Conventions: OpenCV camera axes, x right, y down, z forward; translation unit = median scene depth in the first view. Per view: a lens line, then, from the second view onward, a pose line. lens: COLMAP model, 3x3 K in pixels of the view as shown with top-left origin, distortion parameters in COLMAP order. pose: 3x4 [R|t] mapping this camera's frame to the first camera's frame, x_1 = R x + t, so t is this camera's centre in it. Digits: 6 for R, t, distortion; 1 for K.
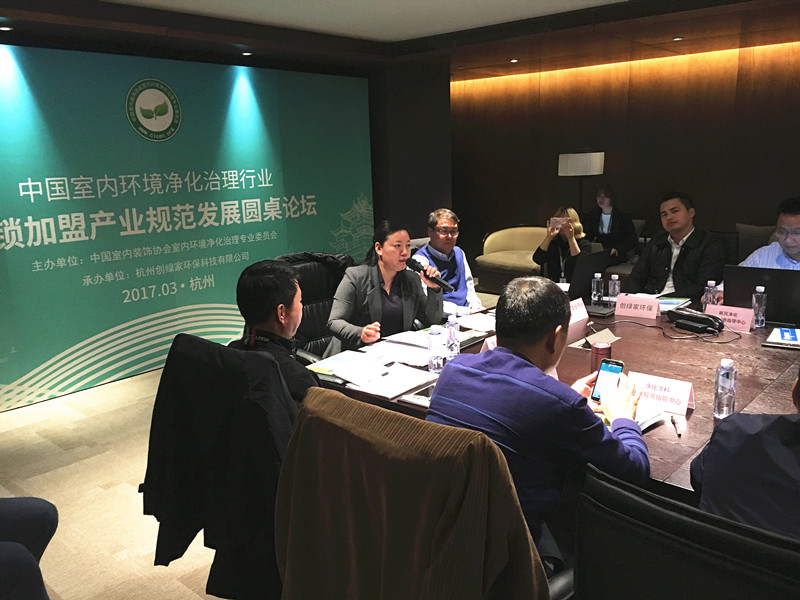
lens RADIAL K [[674.8, 0, 400.0], [0, 674.8, 300.0], [0, 0, 1]] dist [0.001611, -0.071780]
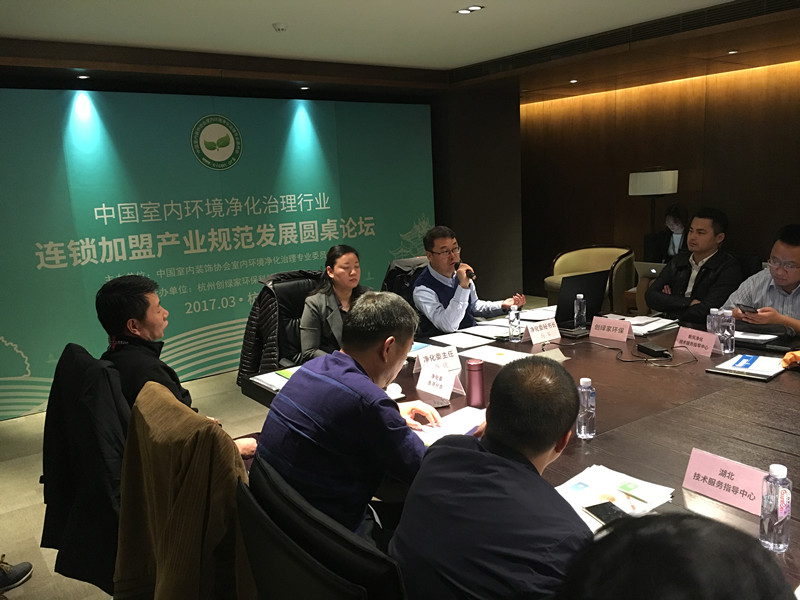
lens RADIAL K [[674.8, 0, 400.0], [0, 674.8, 300.0], [0, 0, 1]] dist [0.001611, -0.071780]
pose [[0.976332, 0.020054, -0.215346, 0.172996], [-0.026266, 0.999316, -0.026023, 0.001291], [0.214677, 0.031064, 0.976191, -0.021452]]
